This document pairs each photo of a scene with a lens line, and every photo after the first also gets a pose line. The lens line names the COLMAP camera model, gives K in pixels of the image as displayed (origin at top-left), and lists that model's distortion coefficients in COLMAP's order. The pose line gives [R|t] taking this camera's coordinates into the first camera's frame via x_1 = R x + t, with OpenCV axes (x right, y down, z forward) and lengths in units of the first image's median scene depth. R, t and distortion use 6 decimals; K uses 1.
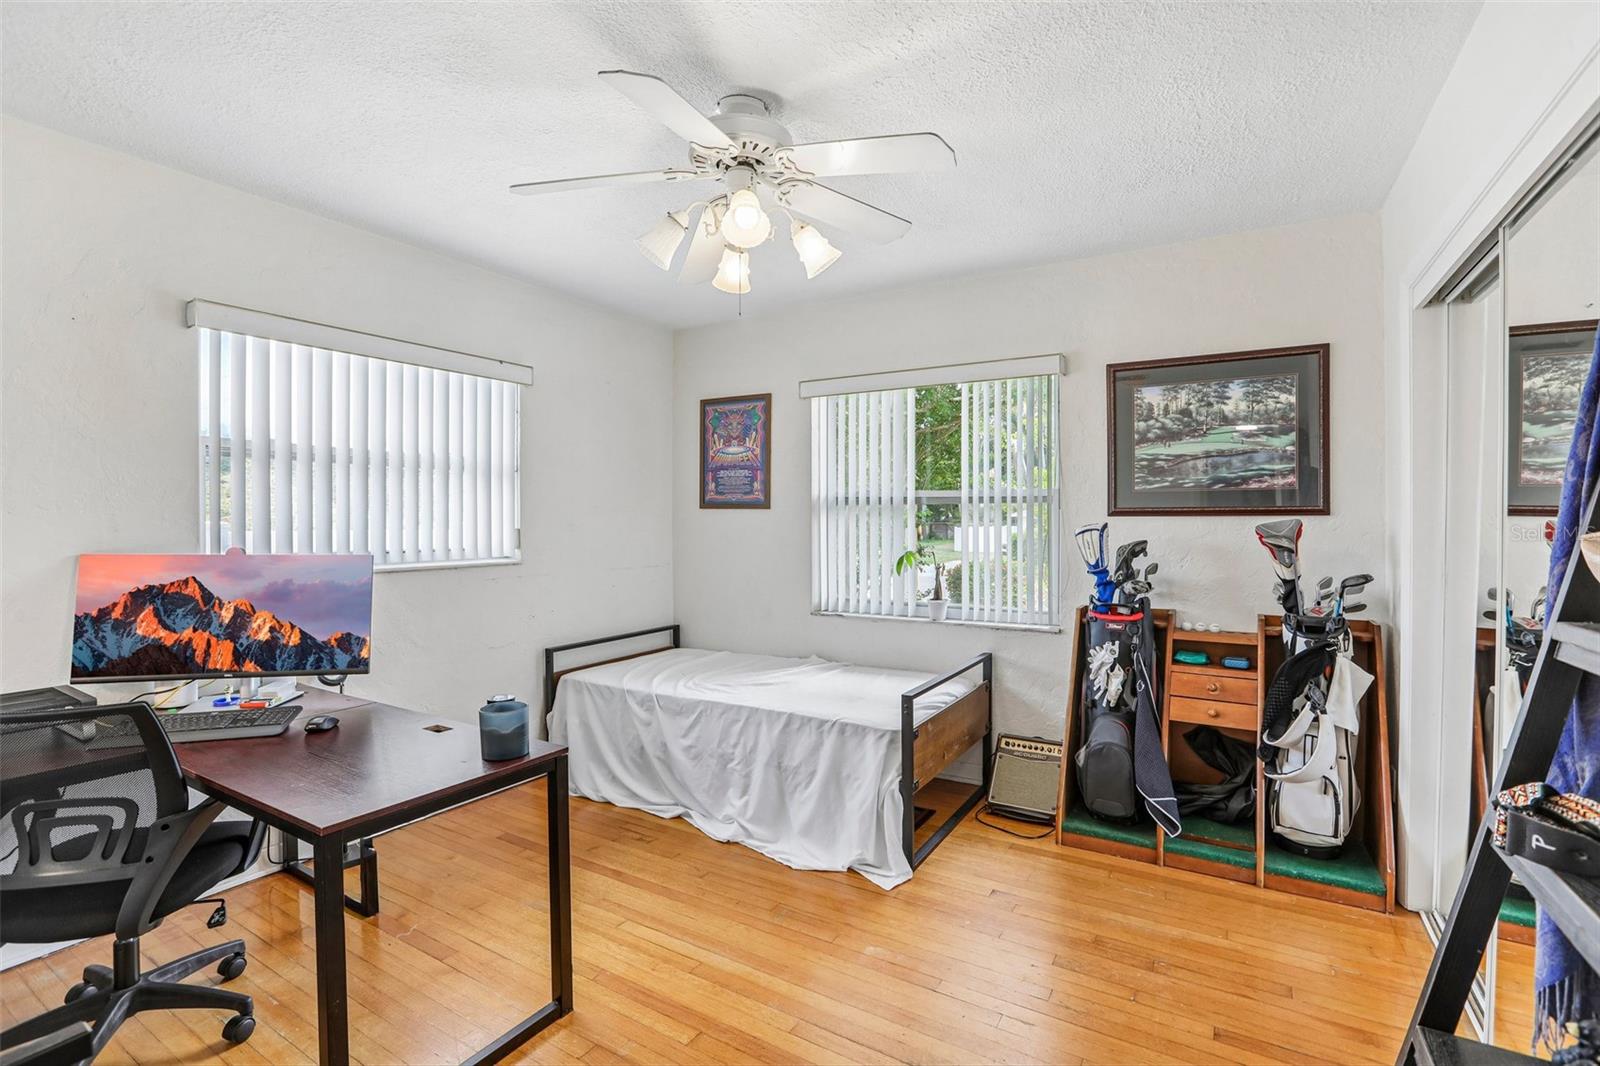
lens RADIAL K [[729.0, 0, 791.9], [0, 729.0, 527.2], [0, 0, 1]] dist [-0.027429, 0.003087]
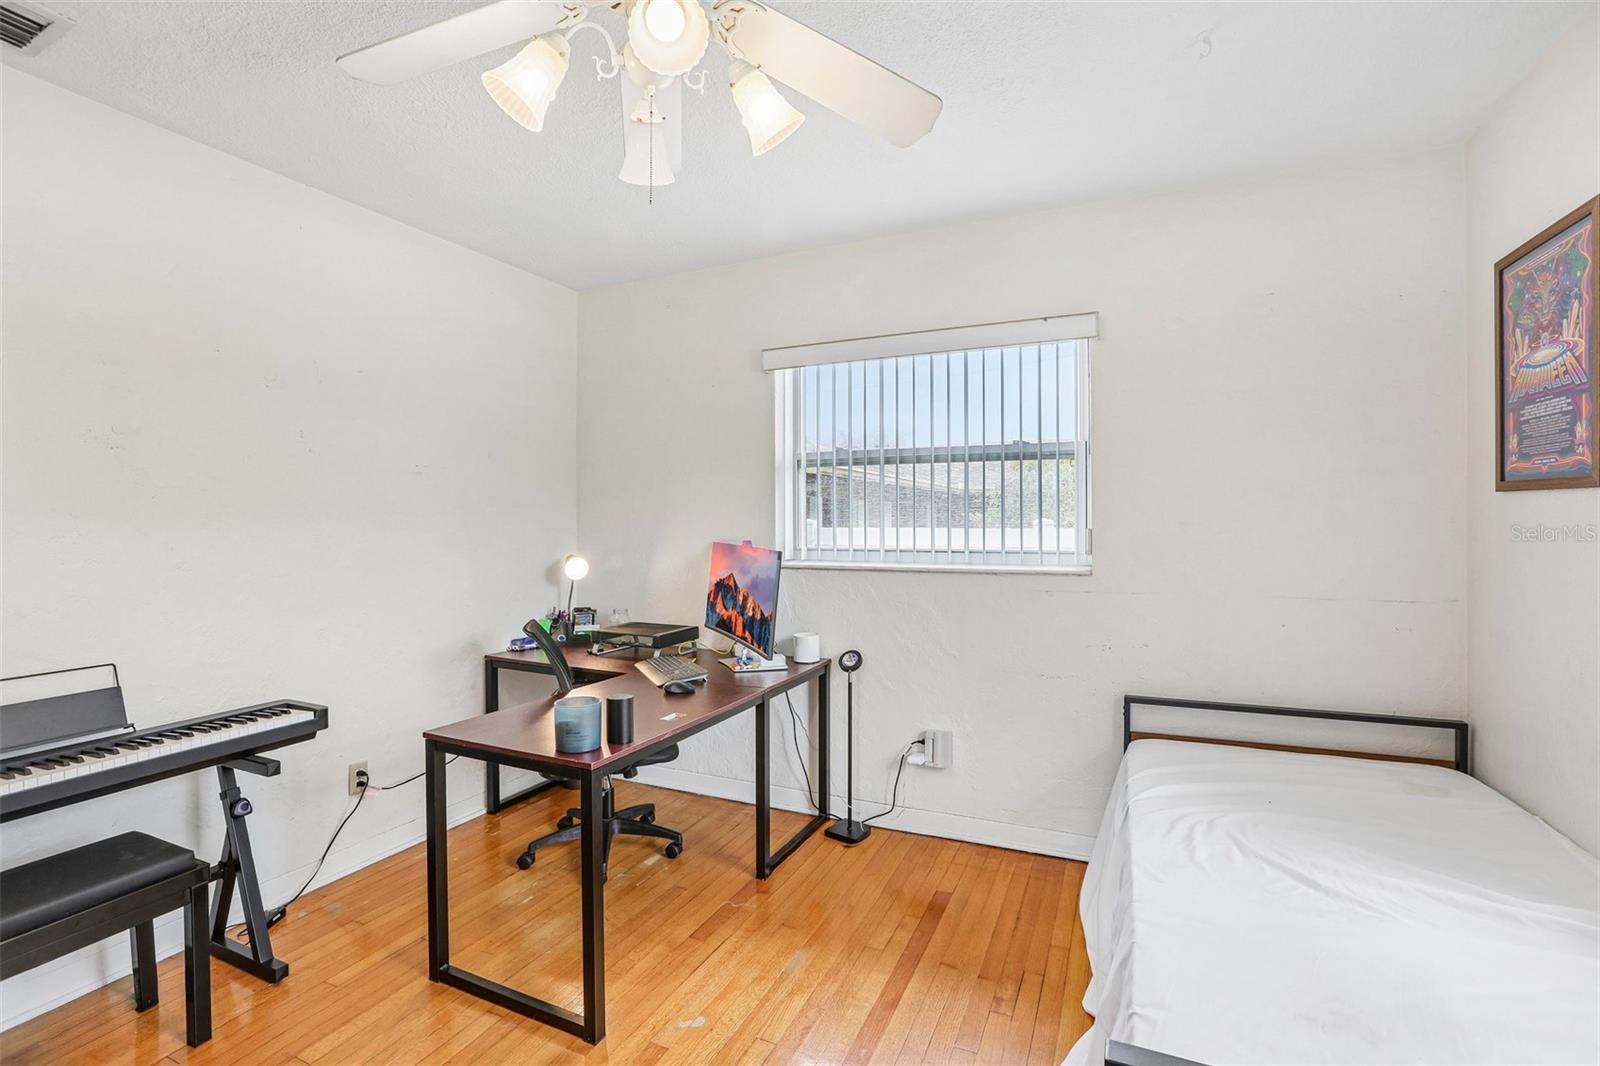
lens RADIAL K [[729.0, 0, 797.3], [0, 729.0, 528.1], [0, 0, 1]] dist [-0.027429, 0.003087]
pose [[0.131872, 0.011518, -0.991200, 0.289244], [-0.004967, 0.999928, 0.010959, -0.004710], [0.991254, 0.003478, 0.131919, 0.508507]]
